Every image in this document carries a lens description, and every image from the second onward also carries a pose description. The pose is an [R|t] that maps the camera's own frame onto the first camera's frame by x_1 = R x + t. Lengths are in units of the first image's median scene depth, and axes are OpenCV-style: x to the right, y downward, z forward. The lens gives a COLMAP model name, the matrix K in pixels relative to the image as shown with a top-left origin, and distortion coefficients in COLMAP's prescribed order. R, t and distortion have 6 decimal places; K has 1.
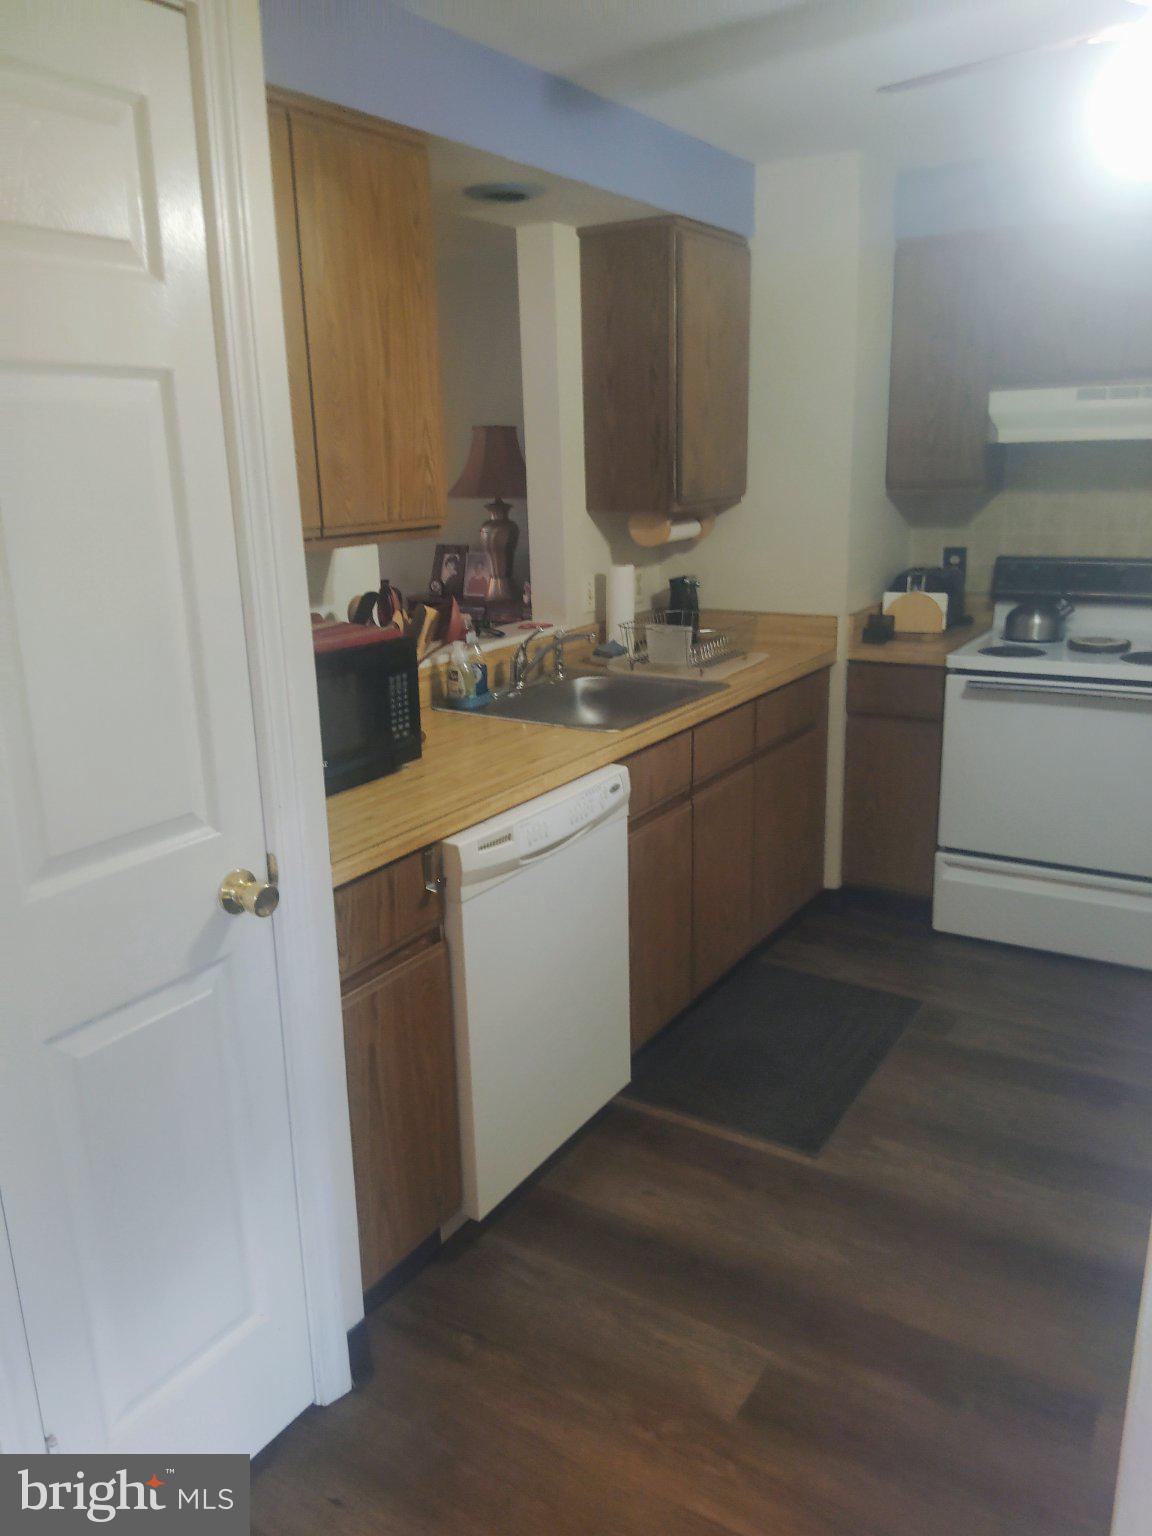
lens RADIAL K [[1165.4, 0, 578.0], [0, 1165.4, 759.6], [0, 0, 1]] dist [0.120924, -0.226599]
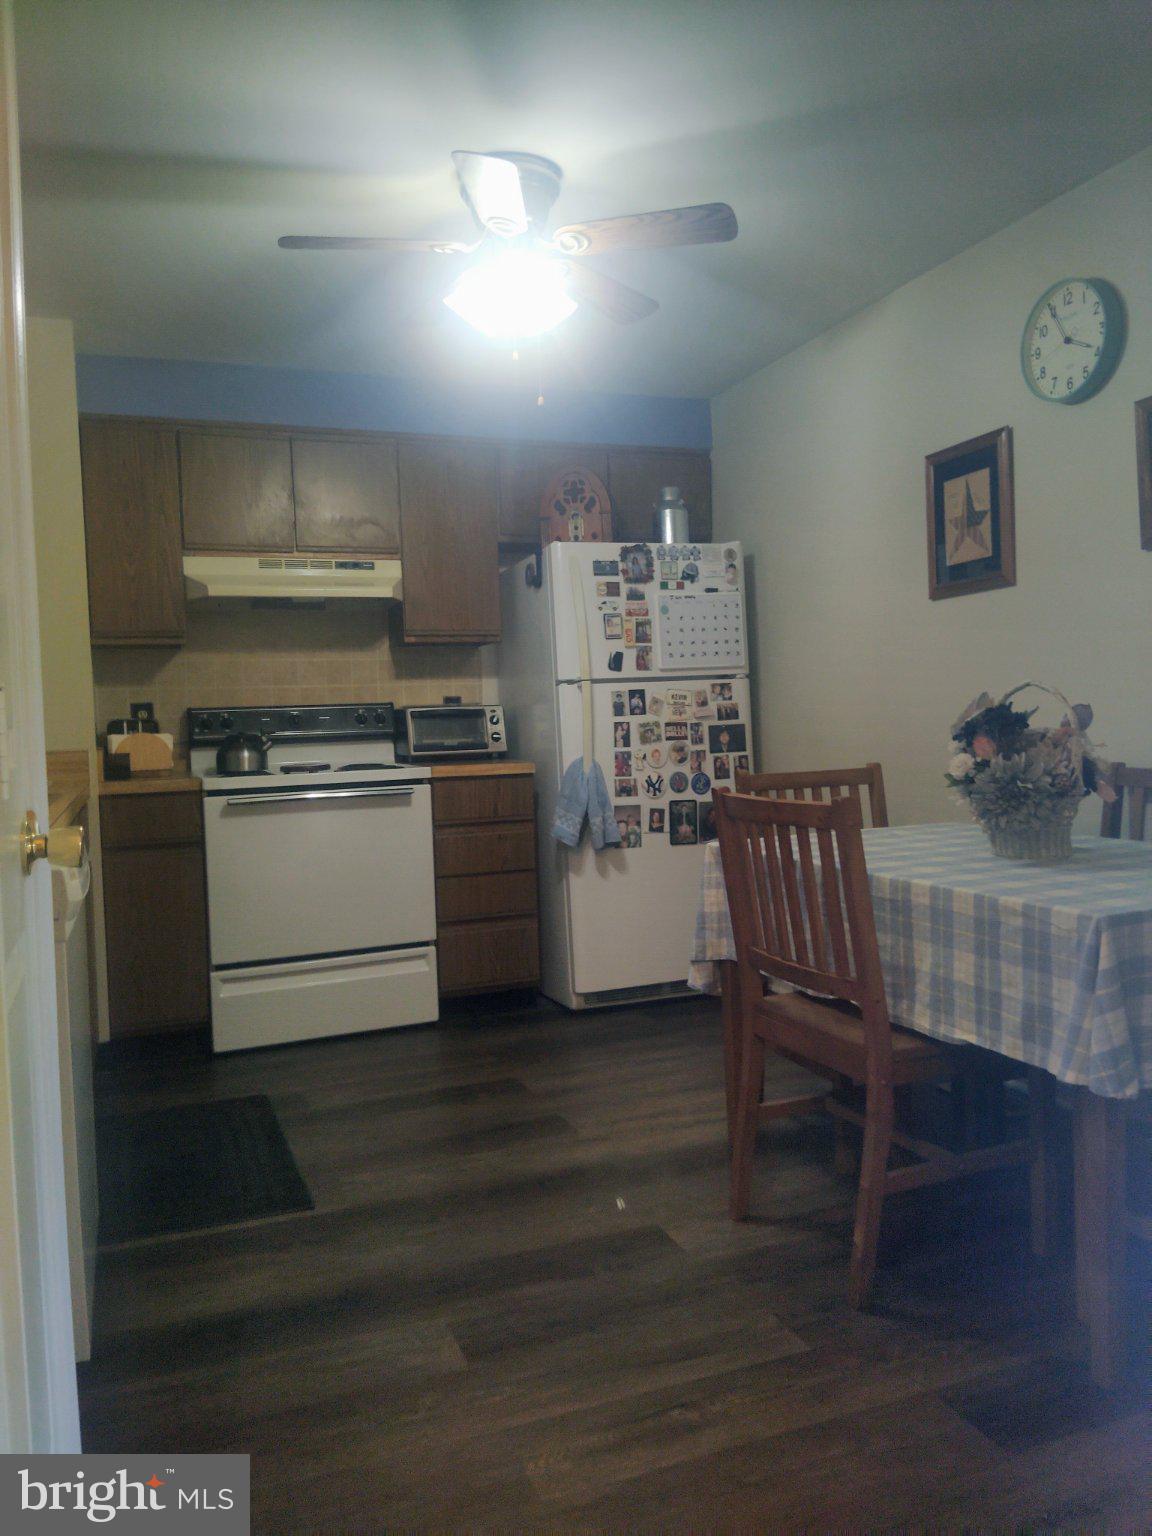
lens RADIAL K [[1165.4, 0, 578.0], [0, 1165.4, 759.6], [0, 0, 1]] dist [0.120924, -0.226599]
pose [[0.593780, -0.023267, 0.804291, -0.329694], [0.226656, 0.963941, -0.139446, 0.115804], [-0.772044, 0.265098, 0.577642, 0.107020]]
